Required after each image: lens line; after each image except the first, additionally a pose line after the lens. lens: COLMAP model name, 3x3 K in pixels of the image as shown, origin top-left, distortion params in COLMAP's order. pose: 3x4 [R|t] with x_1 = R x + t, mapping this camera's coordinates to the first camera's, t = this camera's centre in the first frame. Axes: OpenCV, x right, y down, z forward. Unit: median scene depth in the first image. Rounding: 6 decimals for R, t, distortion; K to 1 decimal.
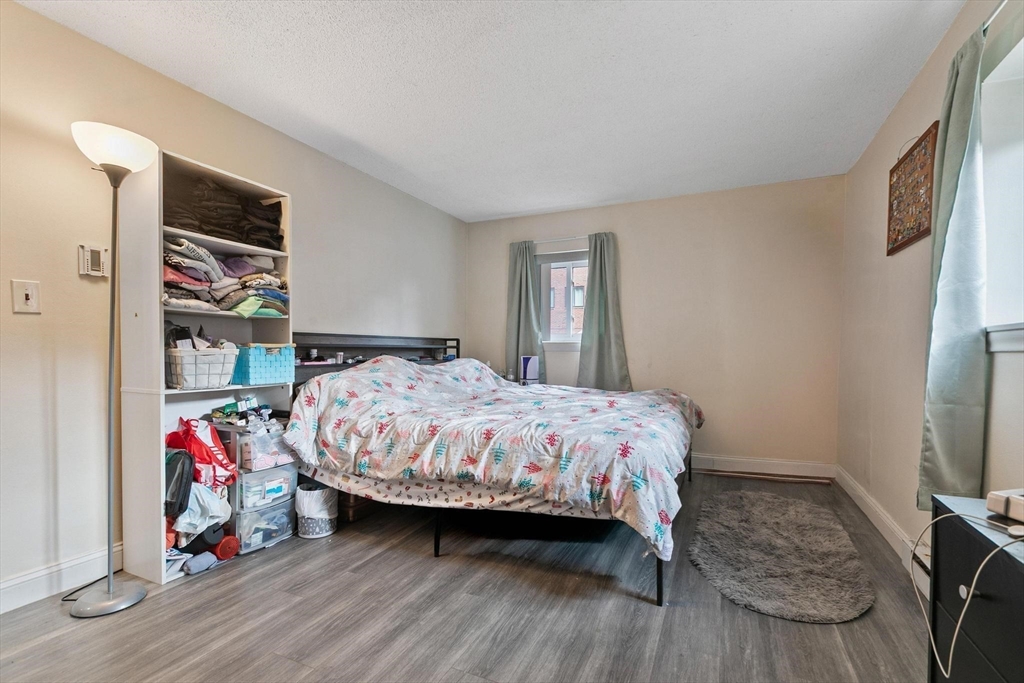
lens RADIAL K [[460.6, 0, 511.8], [0, 460.6, 344.2], [0, 0, 1]] dist [0.002646, -0.000966]
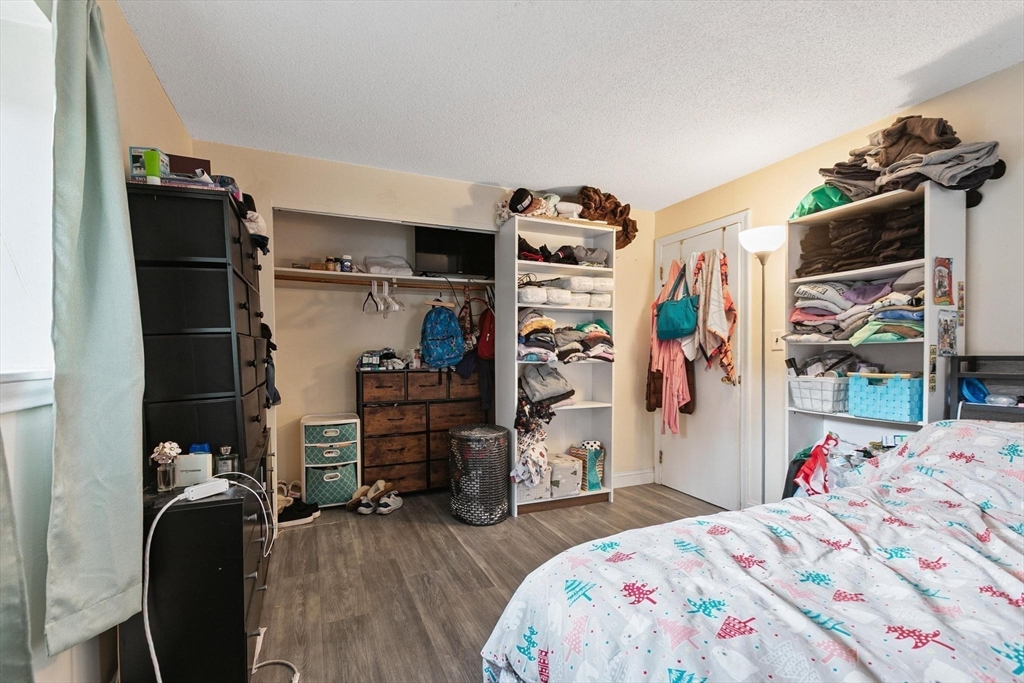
lens RADIAL K [[460.6, 0, 512.2], [0, 460.6, 350.9], [0, 0, 1]] dist [0.002646, -0.000966]
pose [[-0.656817, -0.010538, -0.753976, 0.672458], [0.005768, 0.999803, -0.018998, -0.035127], [0.754028, -0.016827, -0.656627, 1.173529]]
